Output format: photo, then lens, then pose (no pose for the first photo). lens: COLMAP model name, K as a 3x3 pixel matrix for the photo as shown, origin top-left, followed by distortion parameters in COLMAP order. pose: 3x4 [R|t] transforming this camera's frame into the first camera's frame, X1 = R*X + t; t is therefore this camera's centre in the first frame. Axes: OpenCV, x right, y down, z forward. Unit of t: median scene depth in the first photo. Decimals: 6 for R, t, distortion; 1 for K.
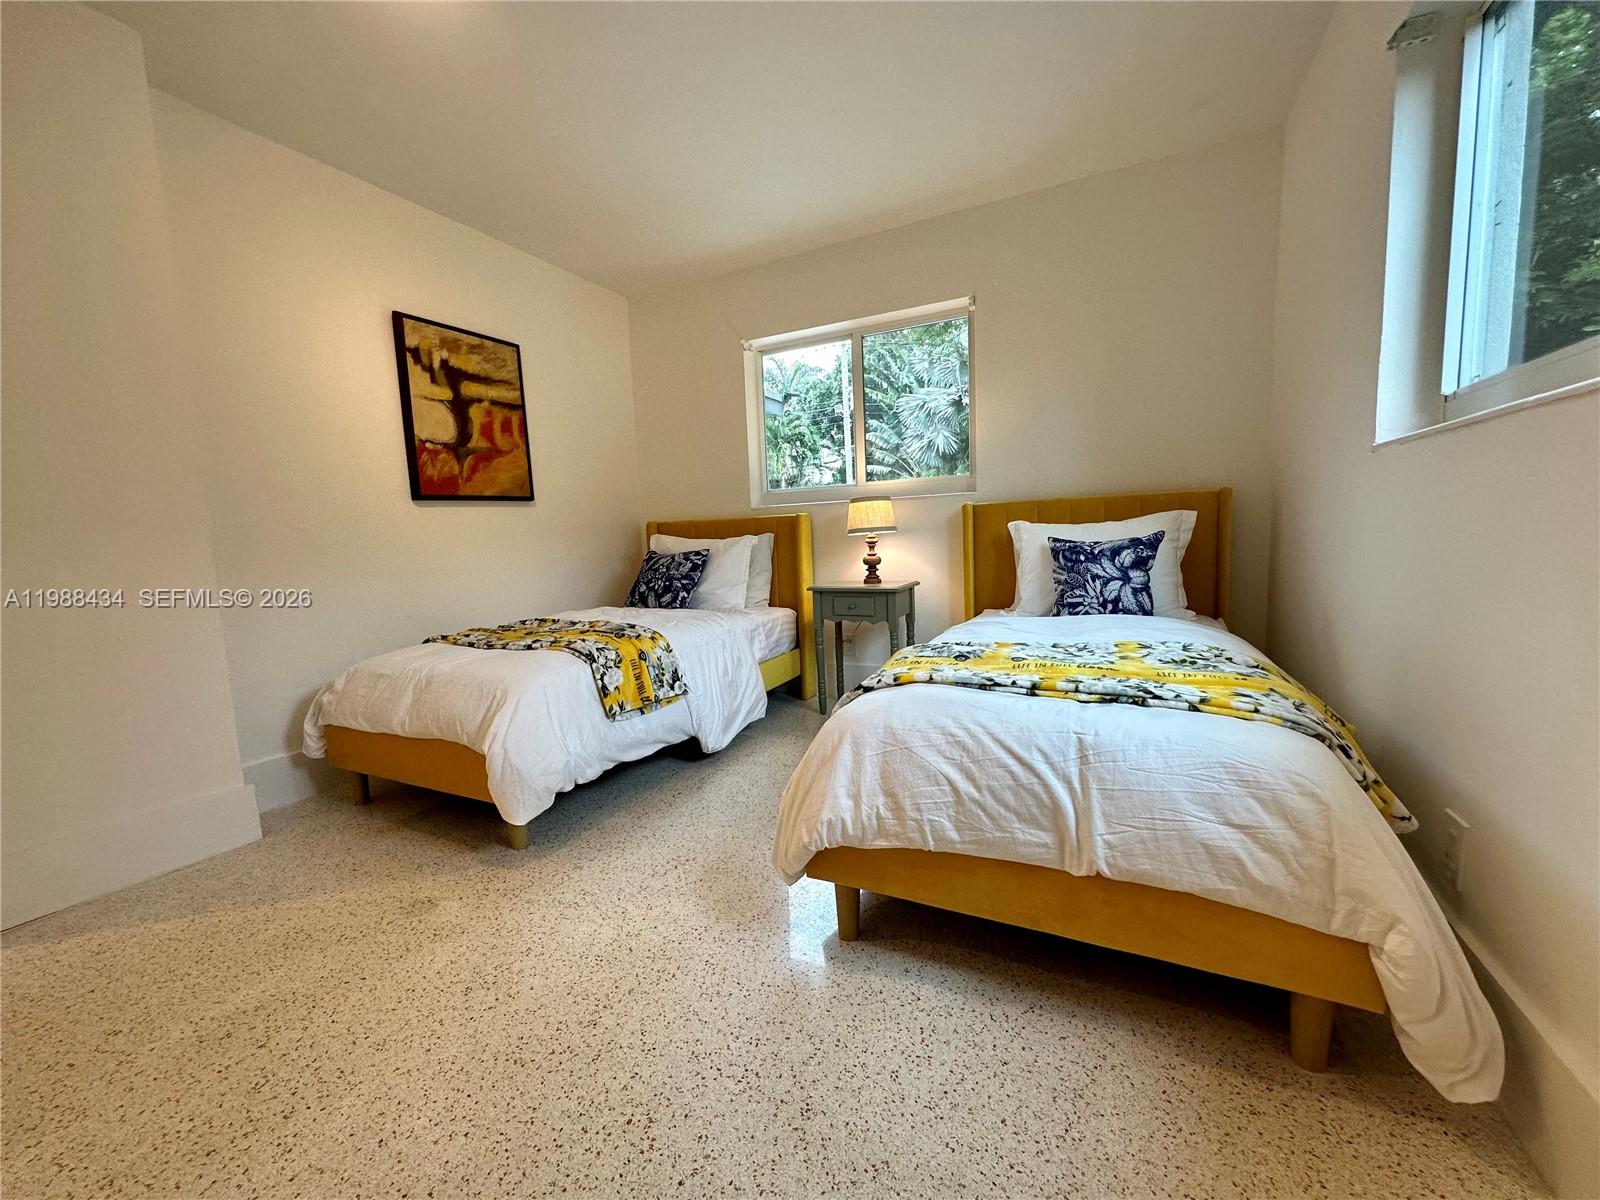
lens RADIAL K [[638.3, 0, 806.1], [0, 638.3, 602.1], [0, 0, 1]] dist [-0.002455, -0.000710]
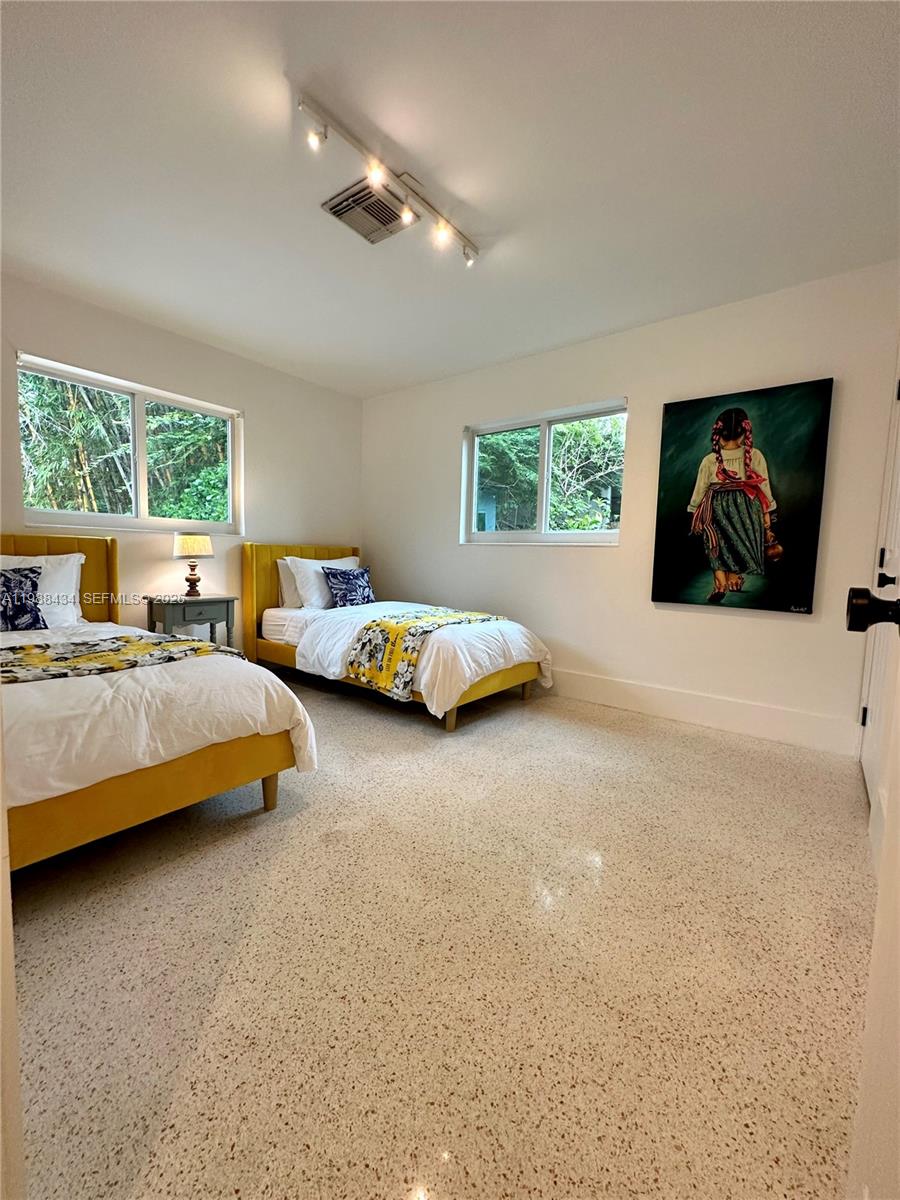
lens RADIAL K [[478.8, 0, 451.5], [0, 478.8, 601.4], [0, 0, 1]] dist [-0.002455, -0.000710]
pose [[0.196344, -0.039534, 0.979738, -1.034747], [0.069886, 0.997210, 0.026234, -0.009274], [-0.978041, 0.063319, 0.198559, 0.370415]]
